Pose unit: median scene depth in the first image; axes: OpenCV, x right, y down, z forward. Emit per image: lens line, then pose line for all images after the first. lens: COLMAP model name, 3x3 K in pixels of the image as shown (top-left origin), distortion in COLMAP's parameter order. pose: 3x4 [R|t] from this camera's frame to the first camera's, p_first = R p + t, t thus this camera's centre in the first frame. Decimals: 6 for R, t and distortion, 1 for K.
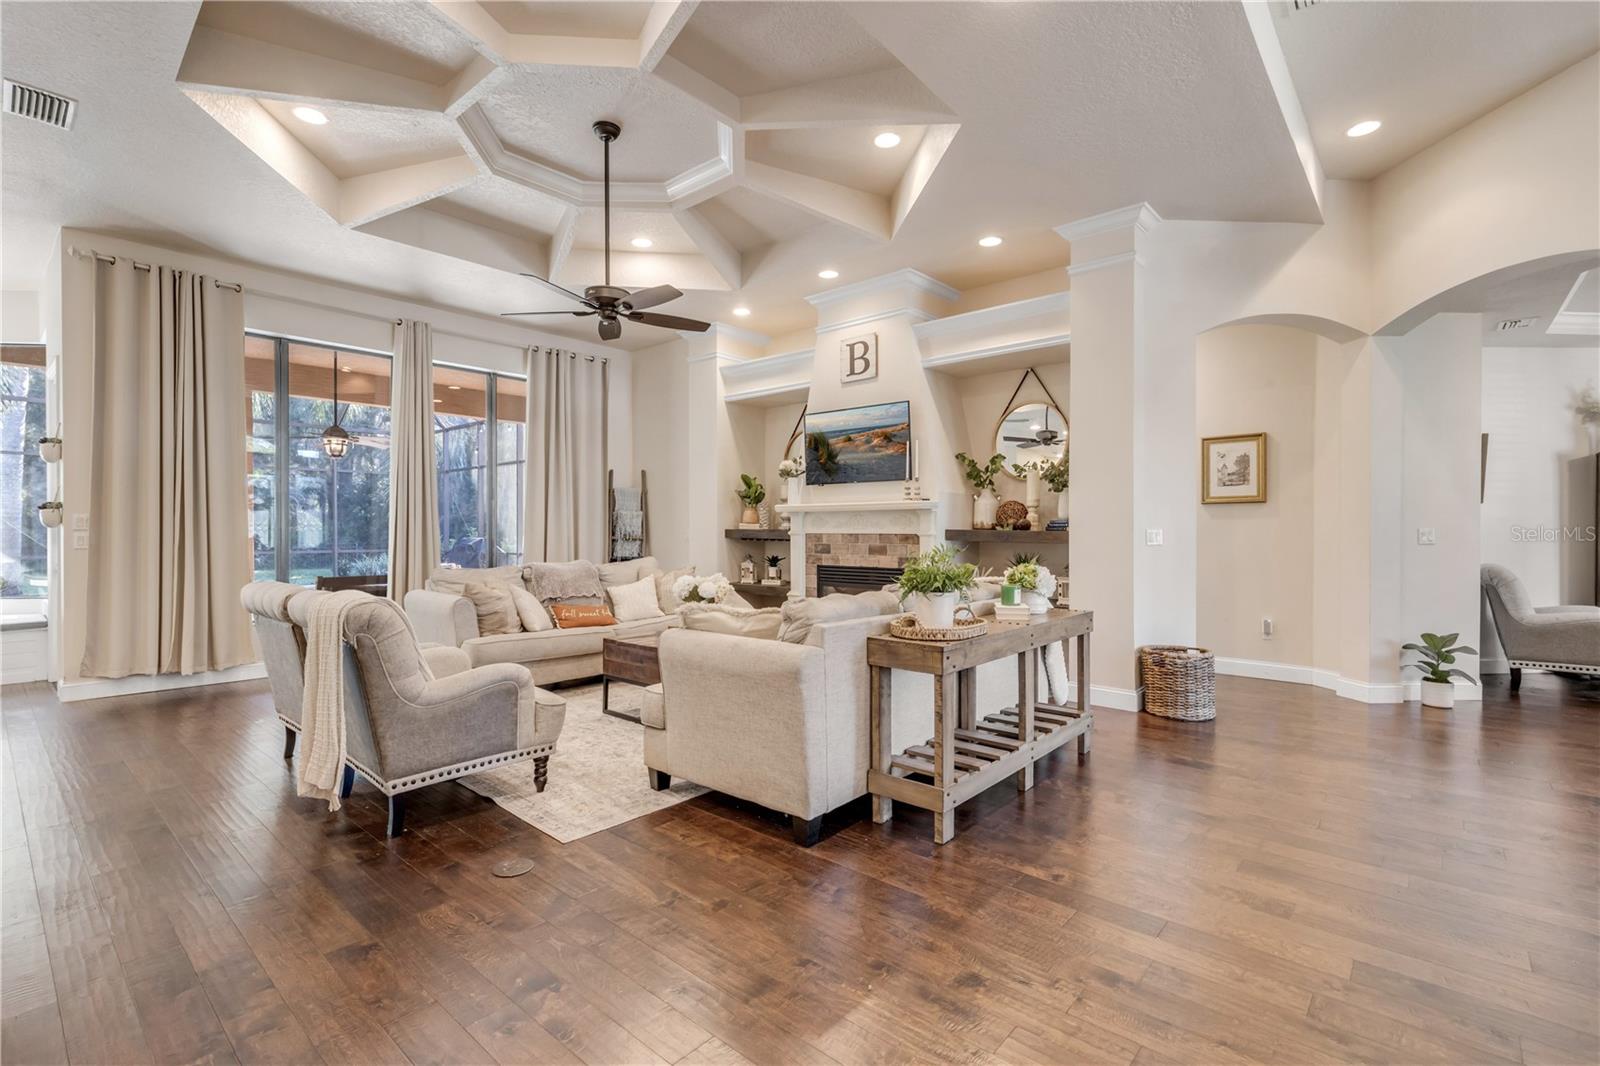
lens RADIAL K [[720.3, 0, 800.0], [0, 720.3, 533.0], [0, 0, 1]] dist [-0.008388, -0.000403]
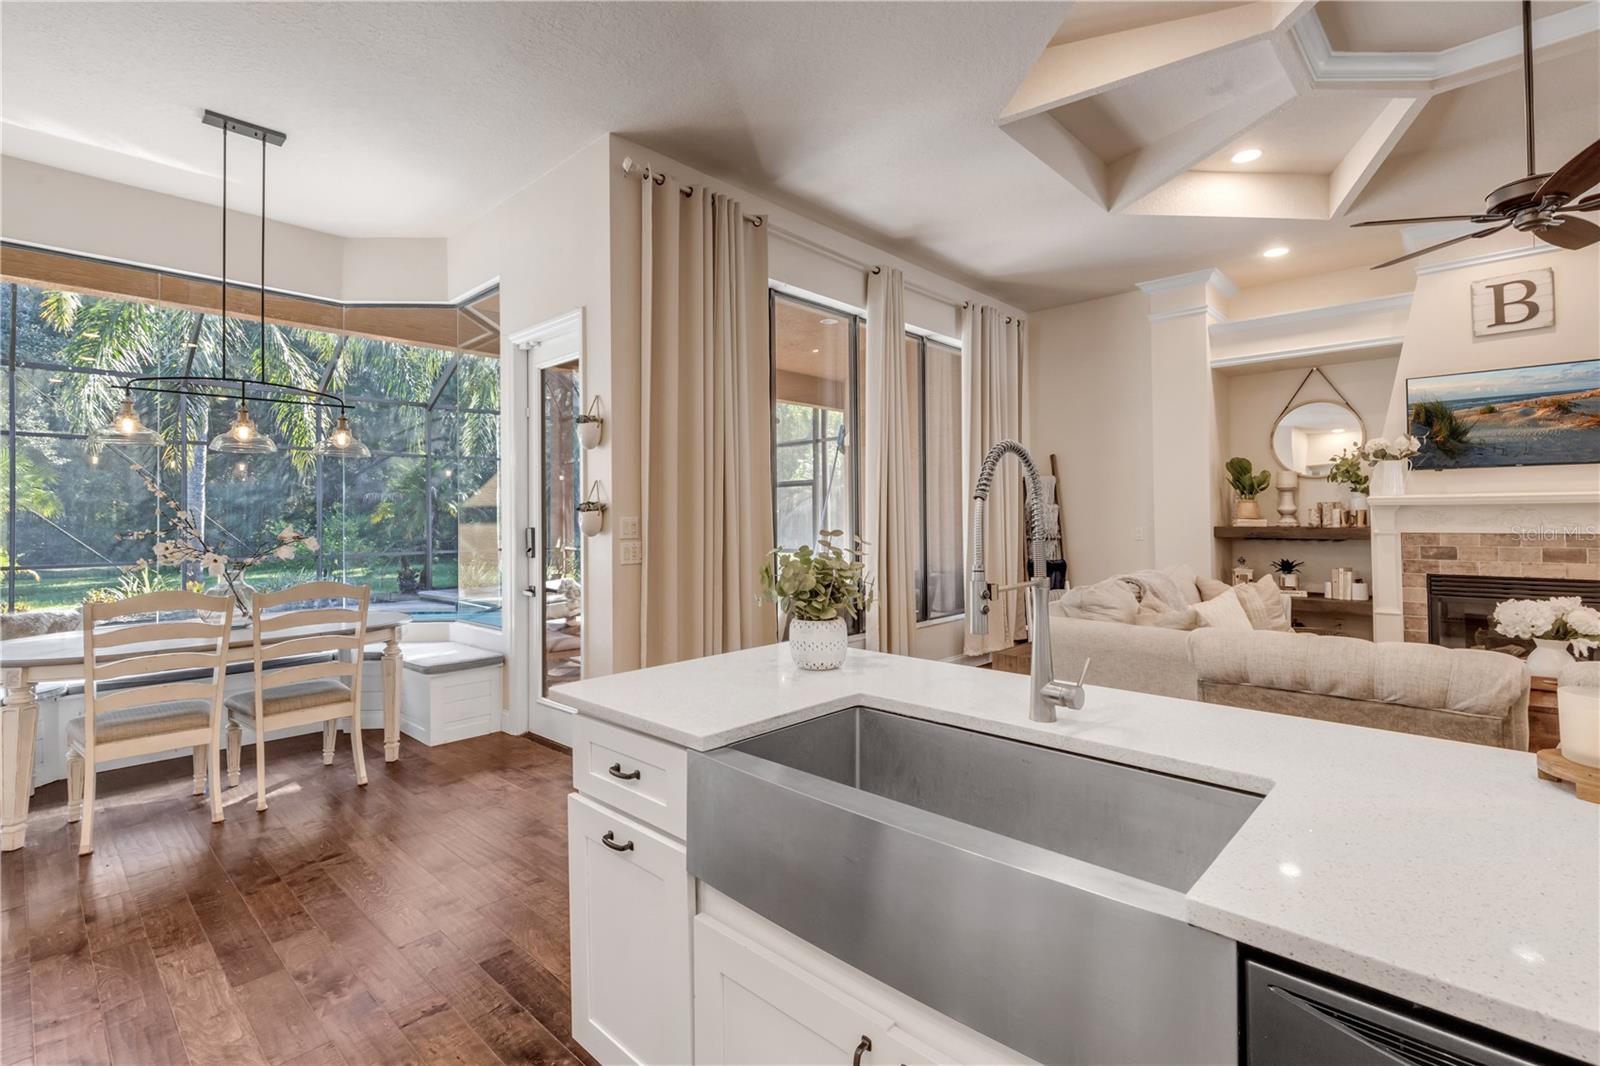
lens RADIAL K [[738.9, 0, 806.2], [0, 738.9, 505.1], [0, 0, 1]] dist [0.002178, 0.000114]
pose [[0.999240, -0.008173, -0.038109, -0.629183], [0.007332, 0.999728, -0.022153, -0.017123], [0.038280, 0.021857, 0.999028, 0.192215]]
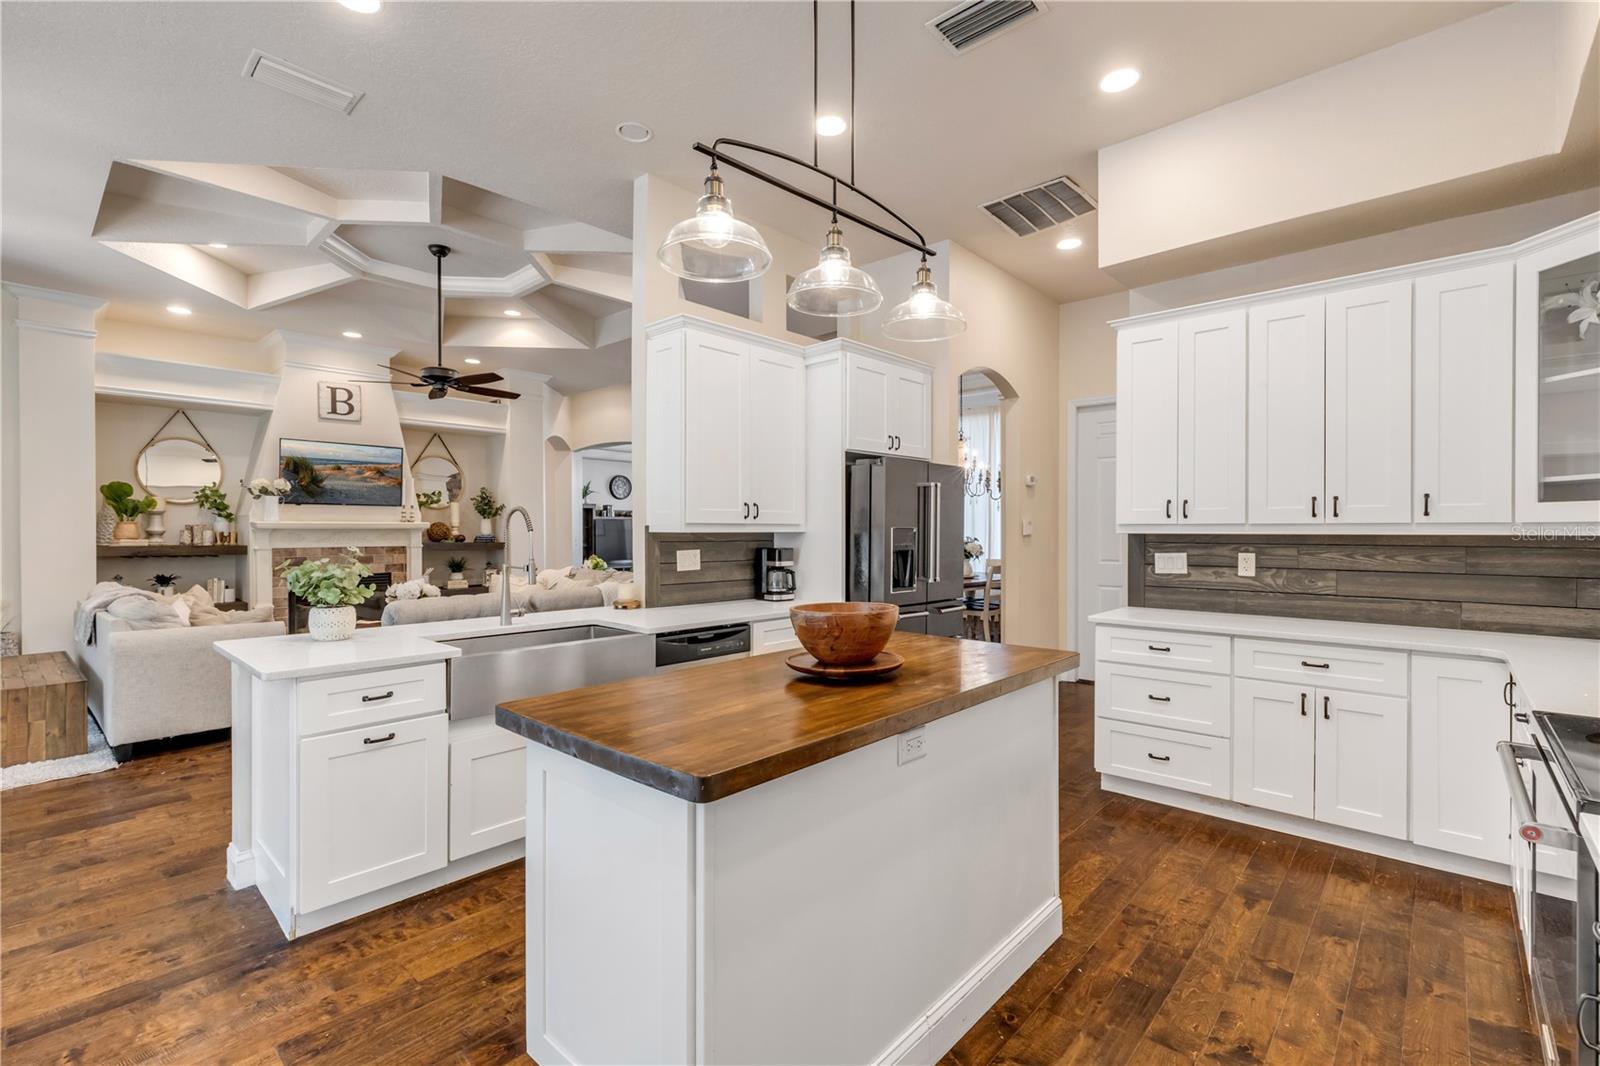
lens RADIAL K [[720.3, 0, 800.0], [0, 720.3, 533.0], [0, 0, 1]] dist [-0.008388, -0.000403]
pose [[0.027401, -0.003947, 0.999617, -1.083062], [0.006438, 0.999972, 0.003772, -0.022329], [-0.999604, 0.006332, 0.027426, 0.199848]]
